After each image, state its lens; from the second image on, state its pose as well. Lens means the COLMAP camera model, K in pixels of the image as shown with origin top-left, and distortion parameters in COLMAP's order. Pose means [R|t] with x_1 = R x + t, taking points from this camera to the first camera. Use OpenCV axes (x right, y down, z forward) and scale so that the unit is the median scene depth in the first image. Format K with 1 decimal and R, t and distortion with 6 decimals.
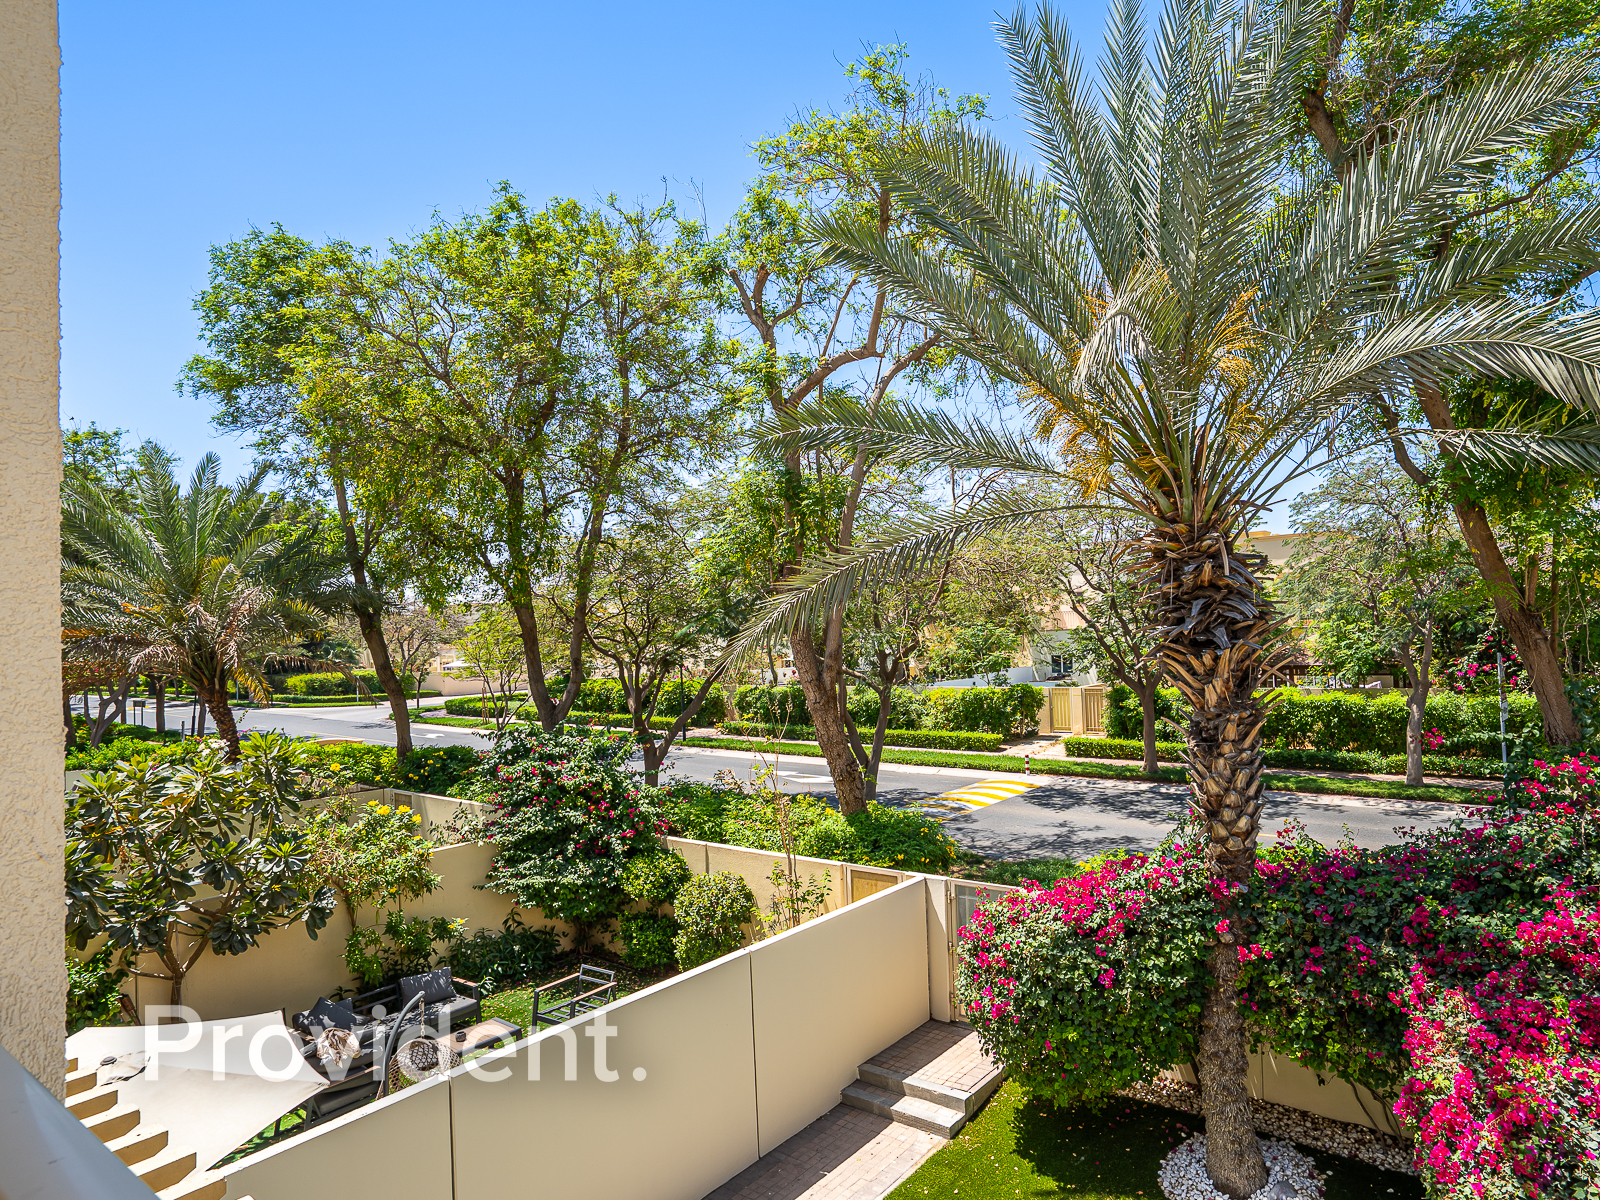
lens RADIAL K [[937.3, 0, 844.8], [0, 937.3, 591.5], [0, 0, 1]] dist [-0.053815, 0.036864]
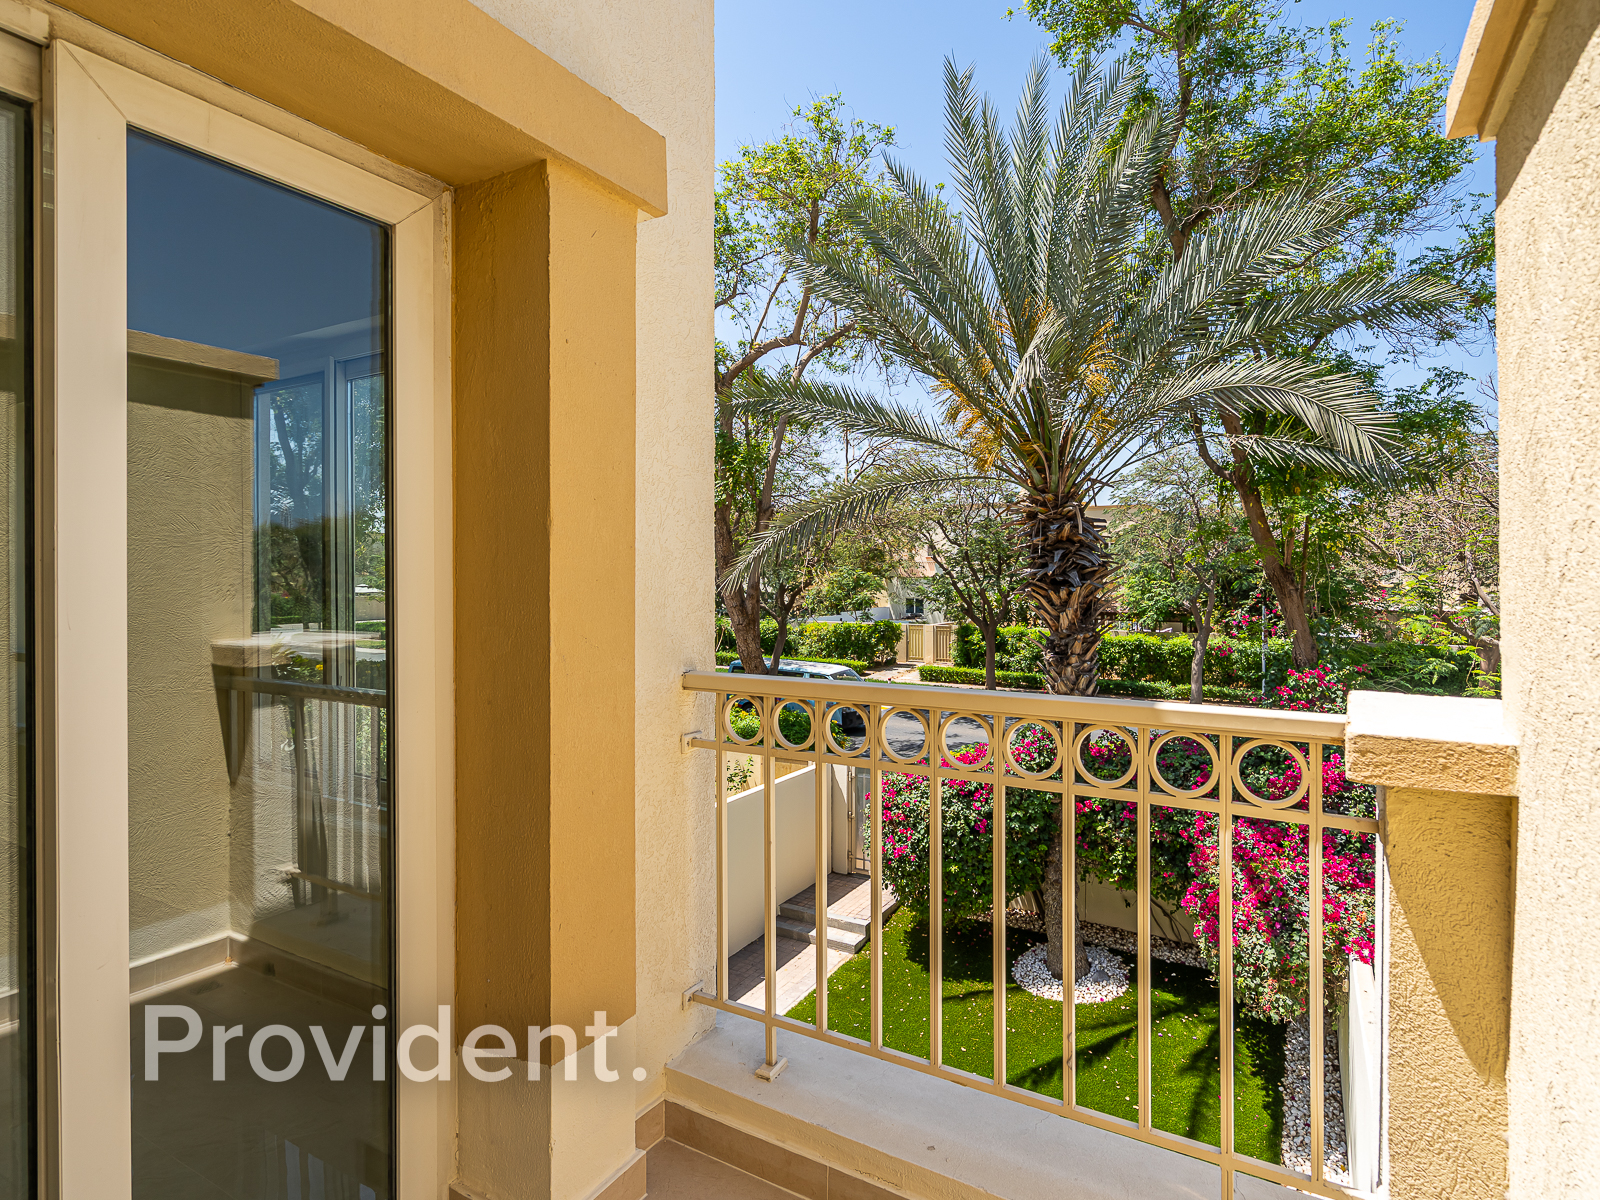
lens RADIAL K [[848.2, 0, 801.2], [0, 848.2, 567.9], [0, 0, 1]] dist [-0.001327, 0.000161]
pose [[0.992328, 0.039416, 0.117178, -0.110594], [-0.043071, 0.998656, 0.028829, 0.012016], [-0.115884, -0.033655, 0.992692, -0.151170]]
